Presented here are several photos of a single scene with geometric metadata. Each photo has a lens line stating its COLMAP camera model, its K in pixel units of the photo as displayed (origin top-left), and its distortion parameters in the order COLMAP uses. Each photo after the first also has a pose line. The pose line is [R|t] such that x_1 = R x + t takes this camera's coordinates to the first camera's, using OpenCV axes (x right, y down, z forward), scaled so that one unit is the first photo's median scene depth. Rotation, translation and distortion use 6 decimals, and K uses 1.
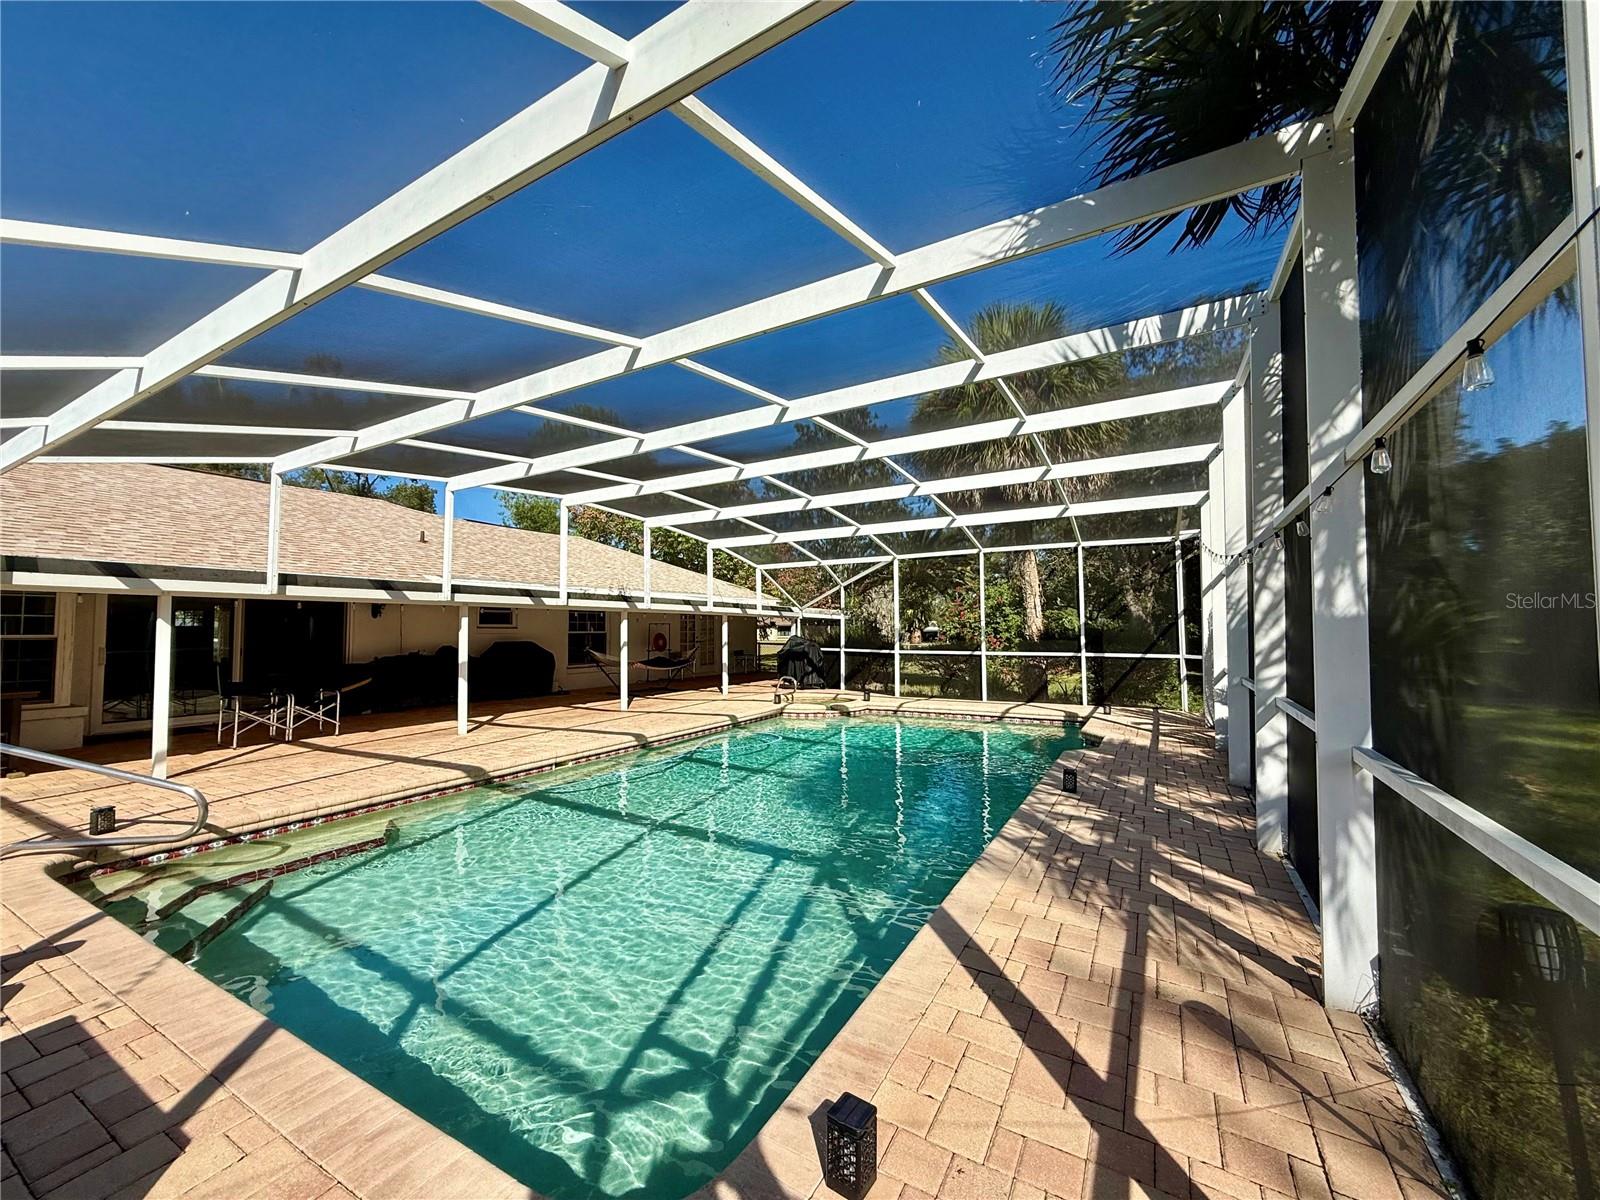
lens RADIAL K [[632.9, 0, 797.0], [0, 632.9, 604.7], [0, 0, 1]] dist [0.002822, 0.000038]
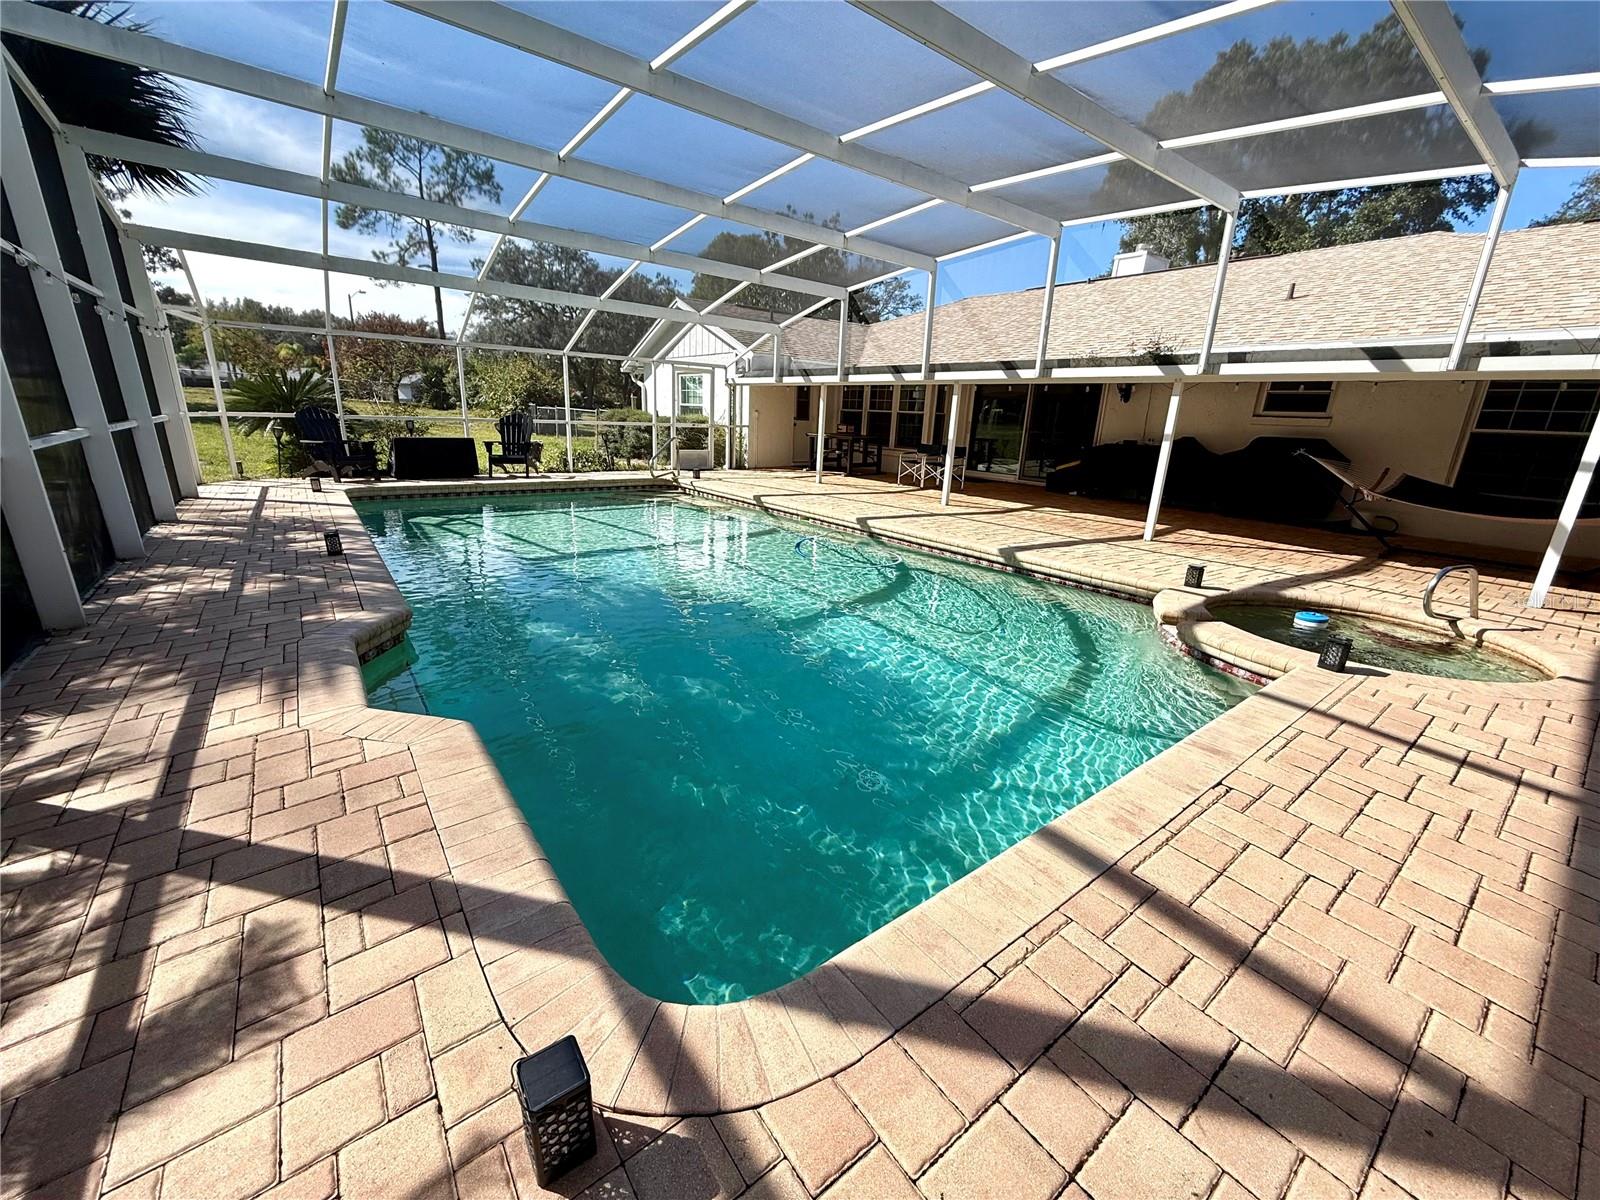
lens RADIAL K [[632.9, 0, 795.5], [0, 632.9, 600.8], [0, 0, 1]] dist [0.002822, 0.000038]
pose [[-0.393064, 0.260000, -0.881987, 0.493945], [0.009640, 0.960304, 0.278791, 0.043792], [0.919460, 0.101080, -0.379967, 1.007492]]
